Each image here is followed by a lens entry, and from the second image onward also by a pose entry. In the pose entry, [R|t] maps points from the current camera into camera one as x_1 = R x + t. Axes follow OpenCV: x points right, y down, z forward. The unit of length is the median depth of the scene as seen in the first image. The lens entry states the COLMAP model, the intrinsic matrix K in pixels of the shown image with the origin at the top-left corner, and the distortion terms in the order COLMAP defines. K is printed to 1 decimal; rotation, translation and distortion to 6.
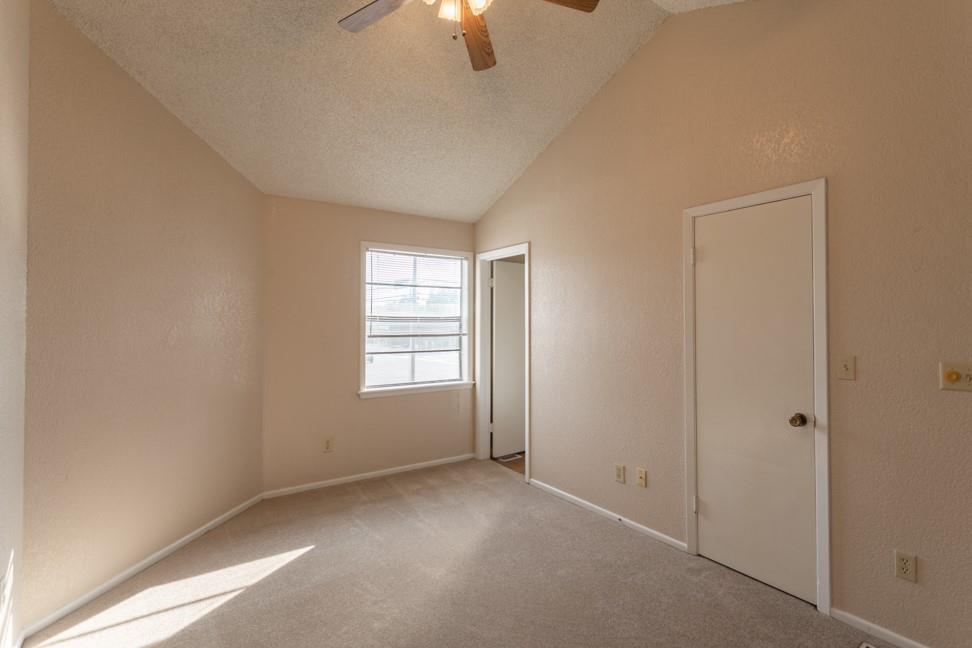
lens RADIAL K [[458.5, 0, 484.5], [0, 458.5, 317.3], [0, 0, 1]] dist [0.003179, 0.000472]
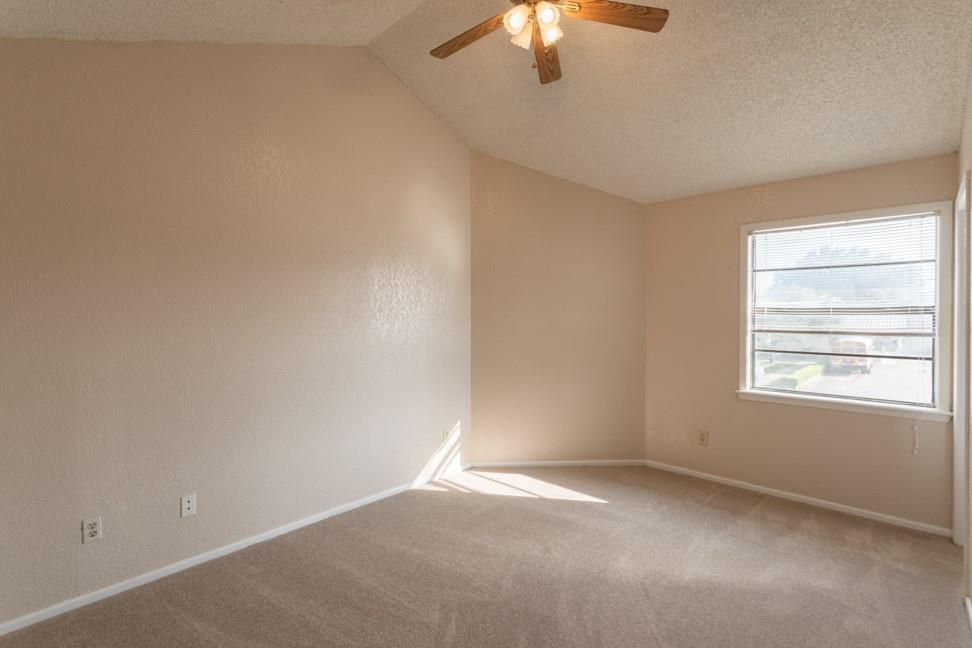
lens RADIAL K [[458.5, 0, 484.5], [0, 458.5, 317.3], [0, 0, 1]] dist [0.003179, 0.000472]
pose [[0.212224, 0.004559, -0.977210, 0.518186], [0.008537, 0.999942, 0.006519, 0.005369], [0.977184, -0.009726, 0.212173, 0.315573]]
